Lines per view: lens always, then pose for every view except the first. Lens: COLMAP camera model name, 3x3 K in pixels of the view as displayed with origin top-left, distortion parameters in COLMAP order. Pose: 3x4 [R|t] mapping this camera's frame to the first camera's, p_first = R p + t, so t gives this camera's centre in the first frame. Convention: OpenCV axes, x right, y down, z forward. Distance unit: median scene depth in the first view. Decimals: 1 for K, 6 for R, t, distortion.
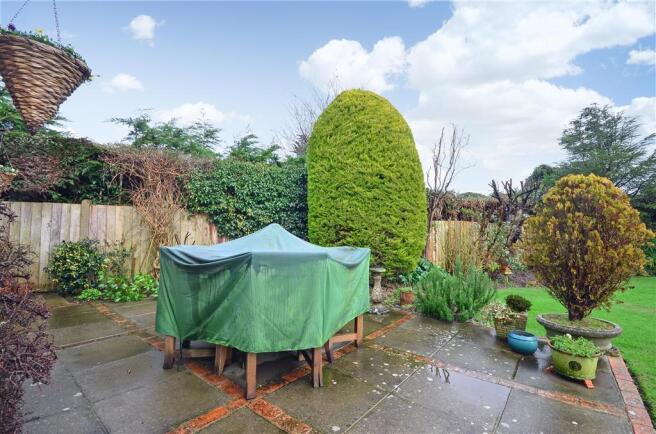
lens RADIAL K [[287.1, 0, 329.5], [0, 287.1, 221.8], [0, 0, 1]] dist [0.001370, -0.010978]
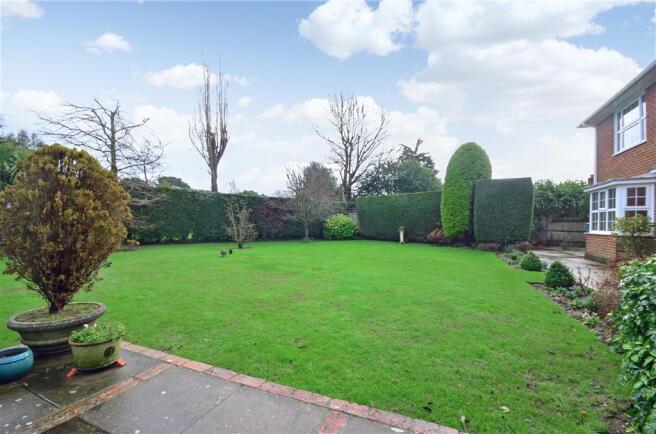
lens RADIAL K [[287.1, 0, 329.5], [0, 287.1, 221.8], [0, 0, 1]] dist [0.001370, -0.010978]
pose [[-0.280008, -0.011301, 0.959931, -0.195131], [-0.061849, 0.998066, -0.006291, 0.024289], [-0.958003, -0.061133, -0.280165, 0.444214]]
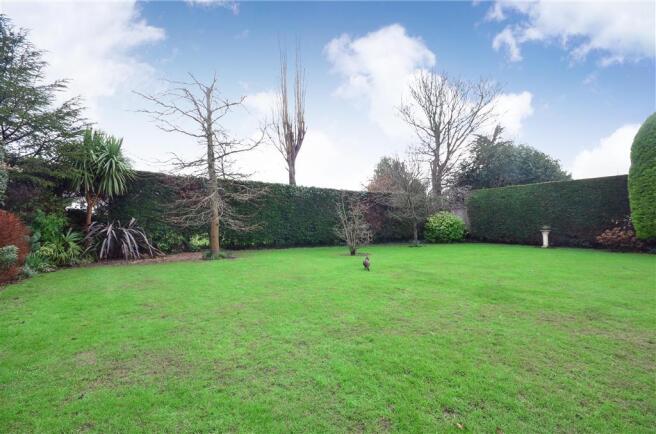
lens RADIAL K [[287.1, 0, 329.5], [0, 287.1, 221.8], [0, 0, 1]] dist [0.001370, -0.010978]
pose [[-0.134877, -0.004309, 0.990853, 0.965096], [-0.050949, 0.998698, -0.002592, 0.110717], [-0.989552, -0.050833, -0.134921, 1.240635]]
